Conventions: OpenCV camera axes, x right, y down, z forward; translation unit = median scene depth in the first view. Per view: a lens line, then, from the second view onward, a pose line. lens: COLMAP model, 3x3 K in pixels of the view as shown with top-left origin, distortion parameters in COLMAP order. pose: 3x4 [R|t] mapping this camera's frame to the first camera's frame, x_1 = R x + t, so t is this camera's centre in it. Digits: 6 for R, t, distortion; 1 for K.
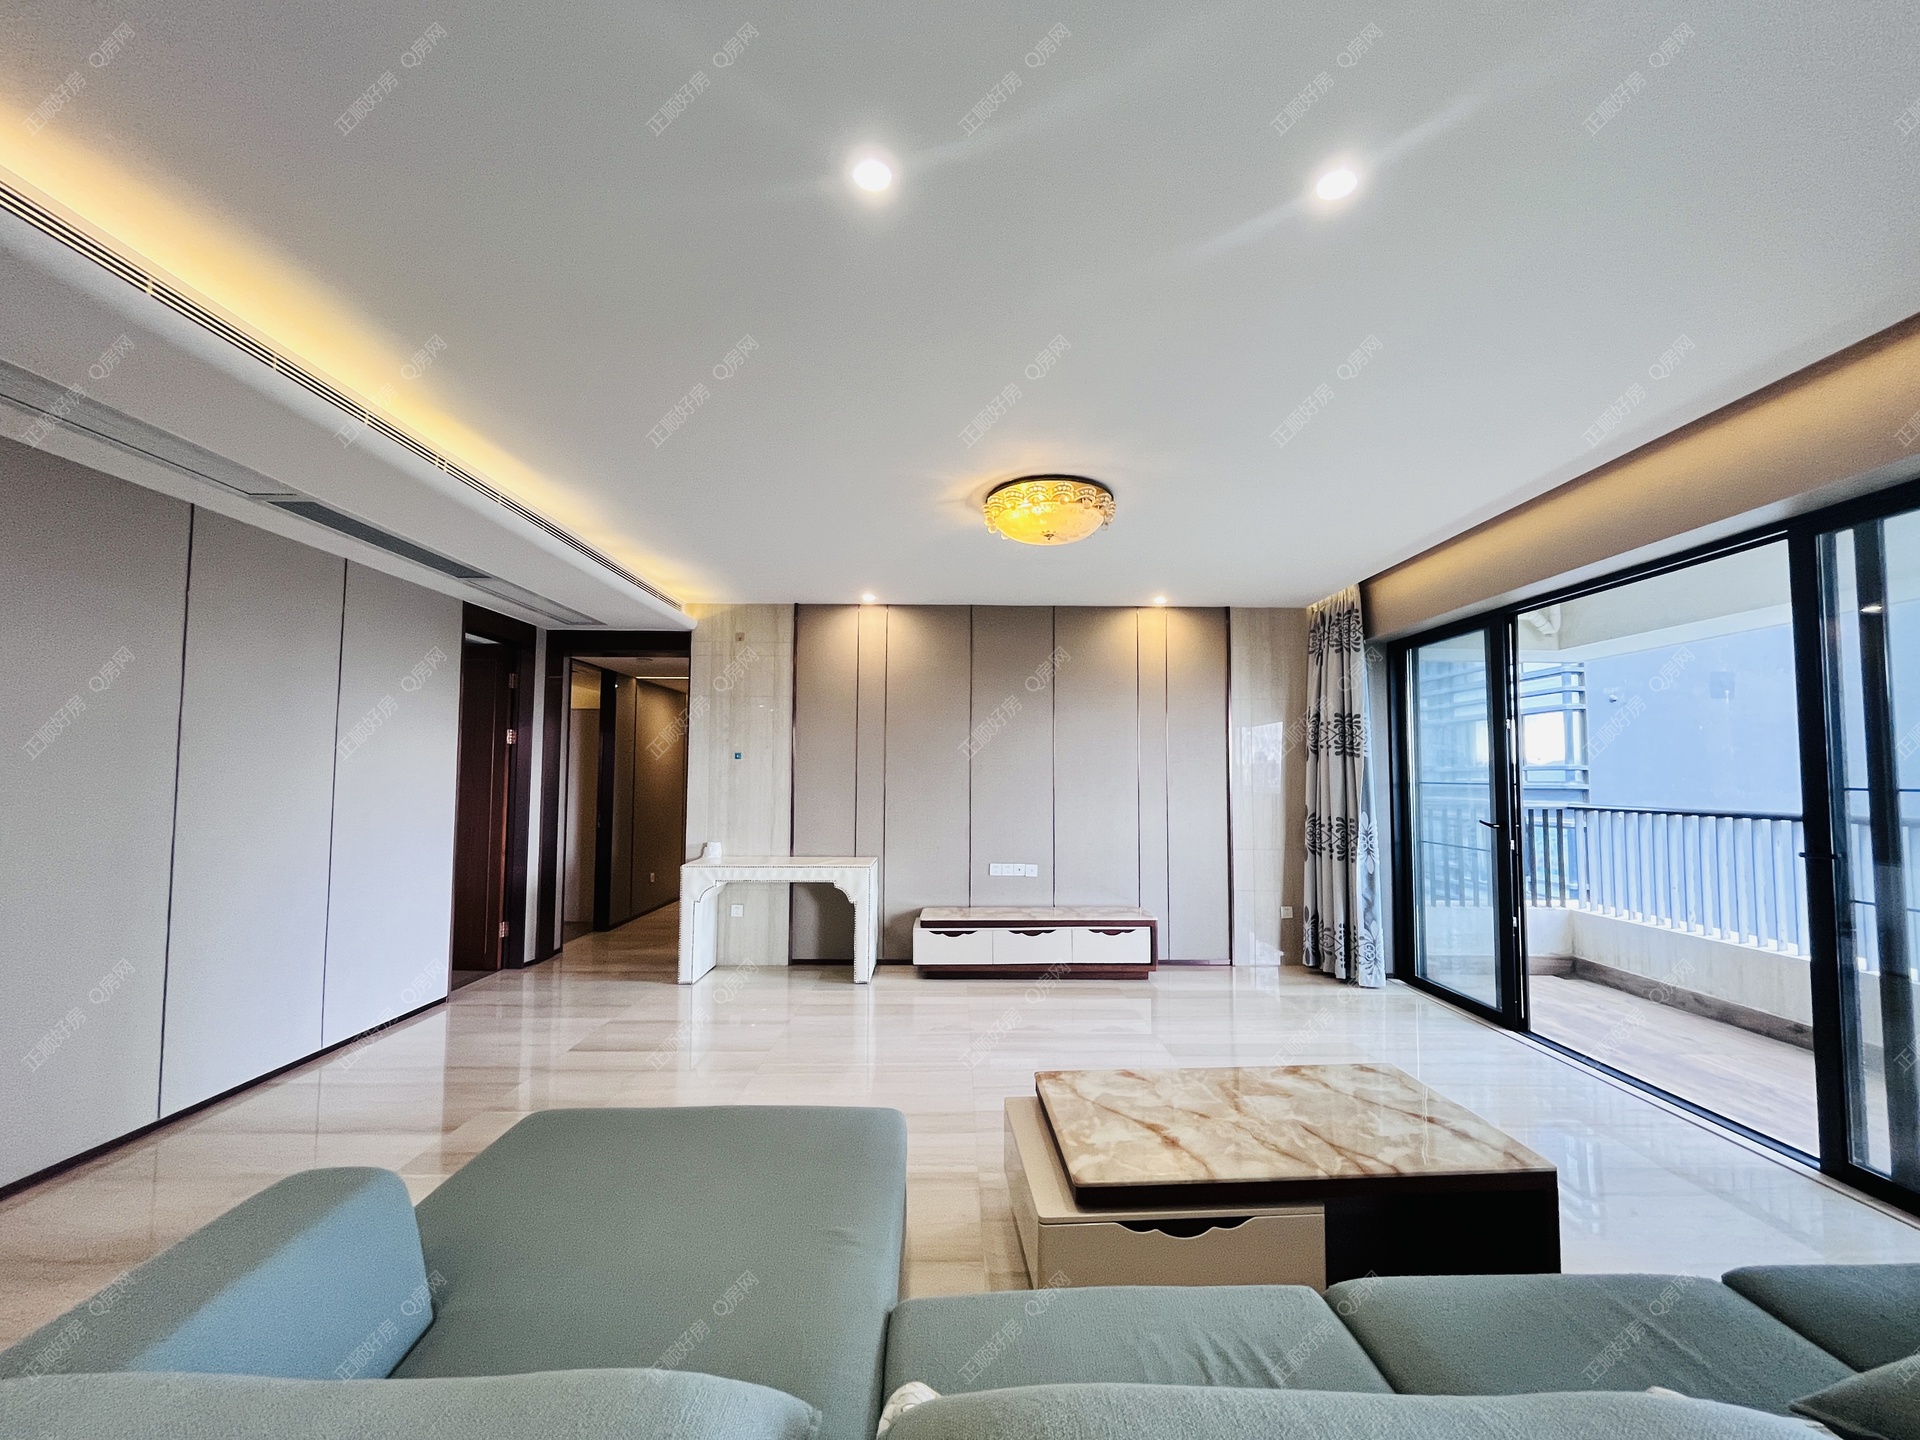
lens RADIAL K [[801.5, 0, 967.2], [0, 801.5, 736.1], [0, 0, 1]] dist [-0.002885, -0.000229]
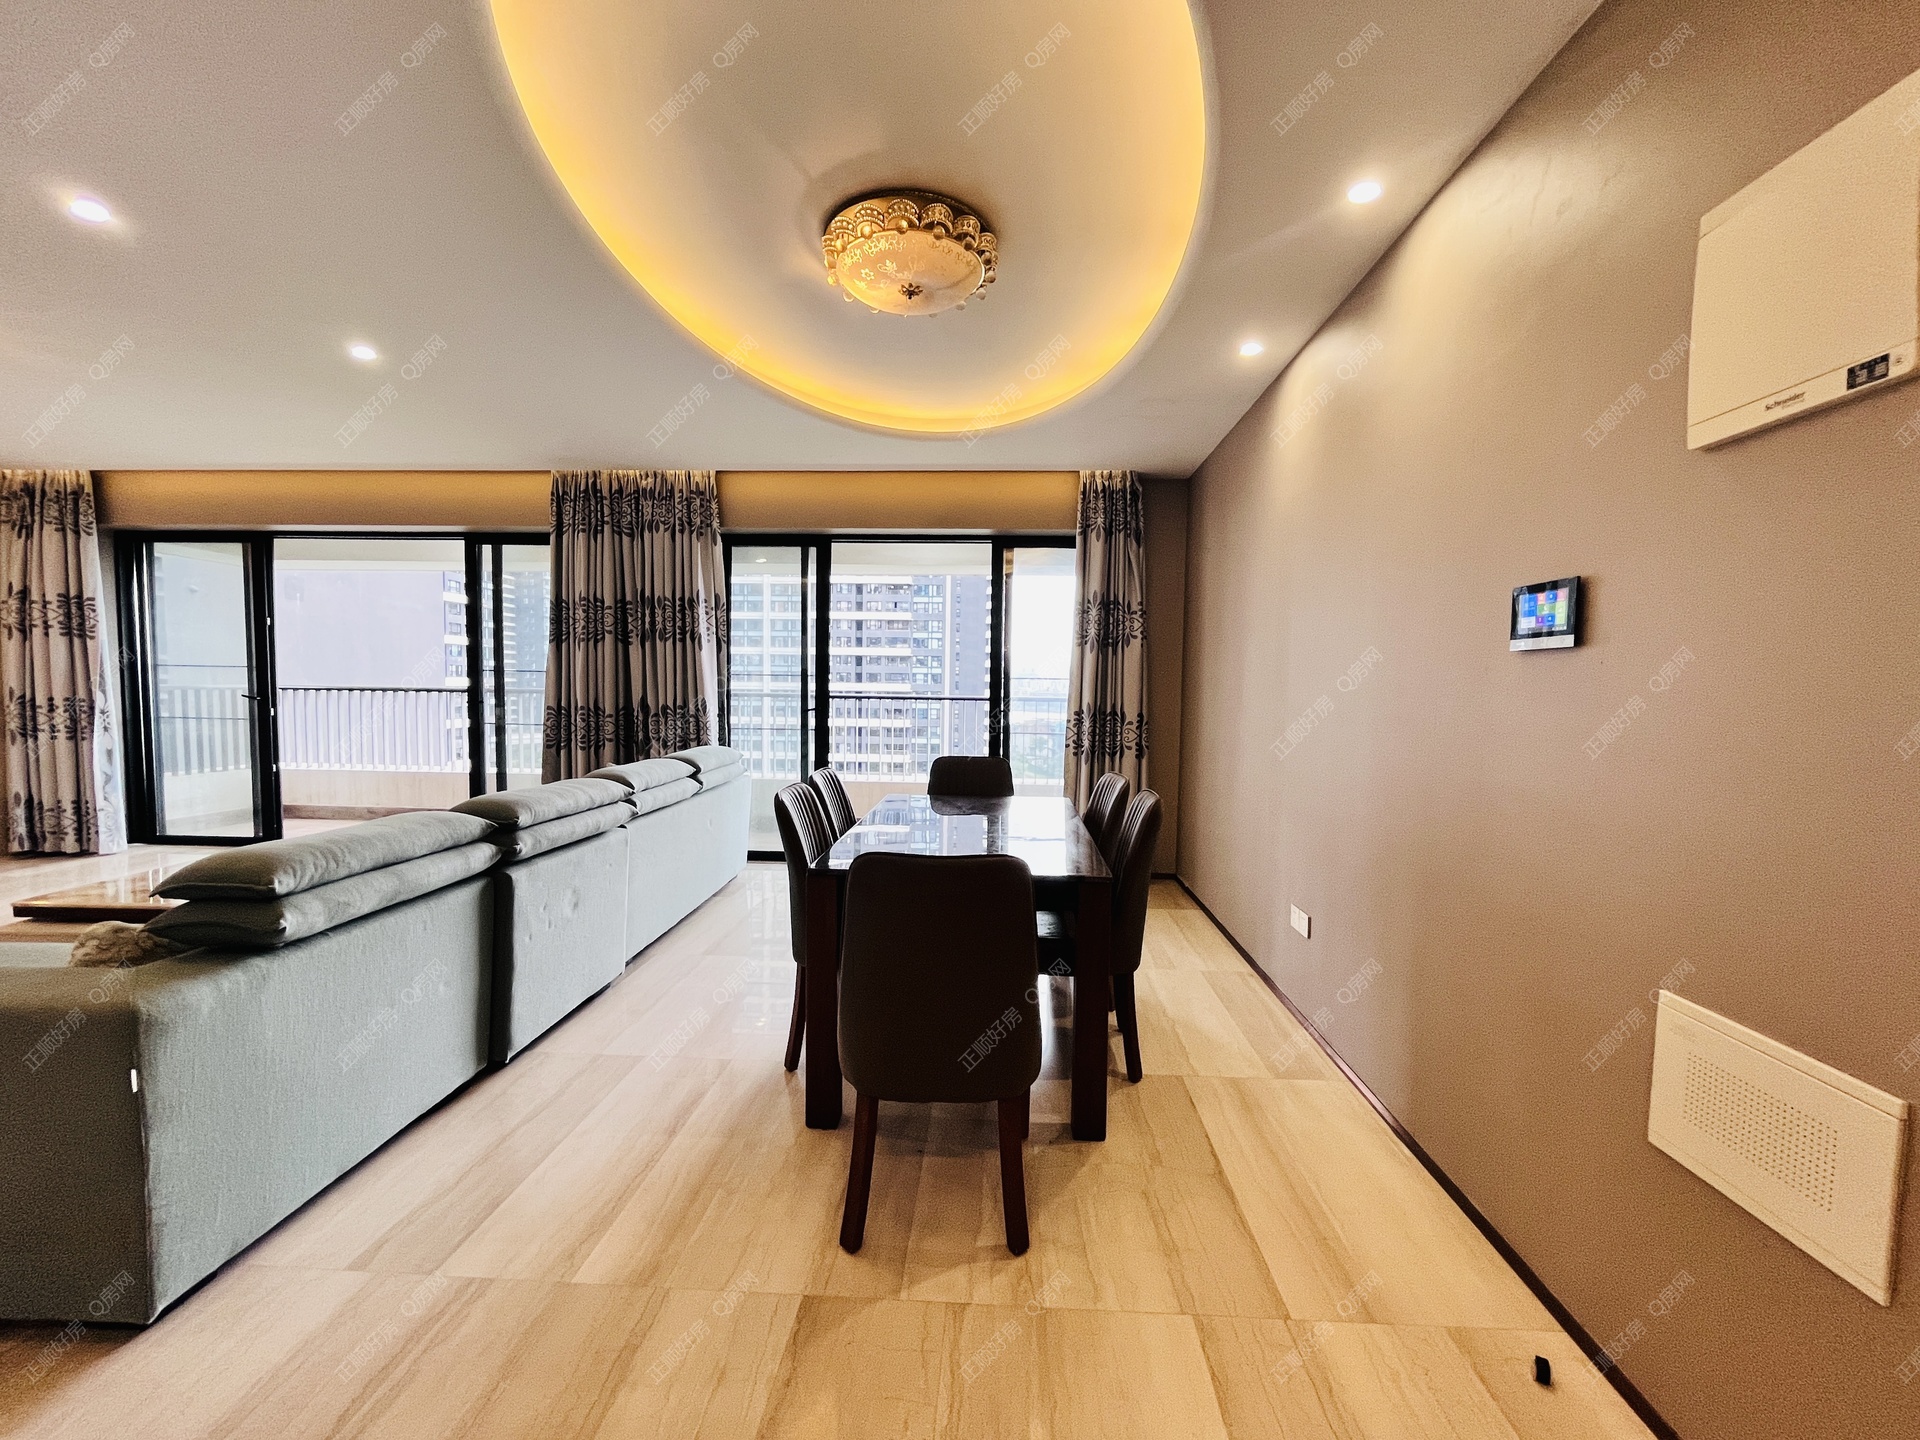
lens RADIAL K [[801.5, 0, 967.3], [0, 801.5, 728.2], [0, 0, 1]] dist [-0.002885, -0.000229]
pose [[0.072919, -0.054396, 0.995853, -0.467938], [-0.071209, 0.995679, 0.059600, -0.001073], [-0.994792, -0.075260, 0.068731, -0.207940]]
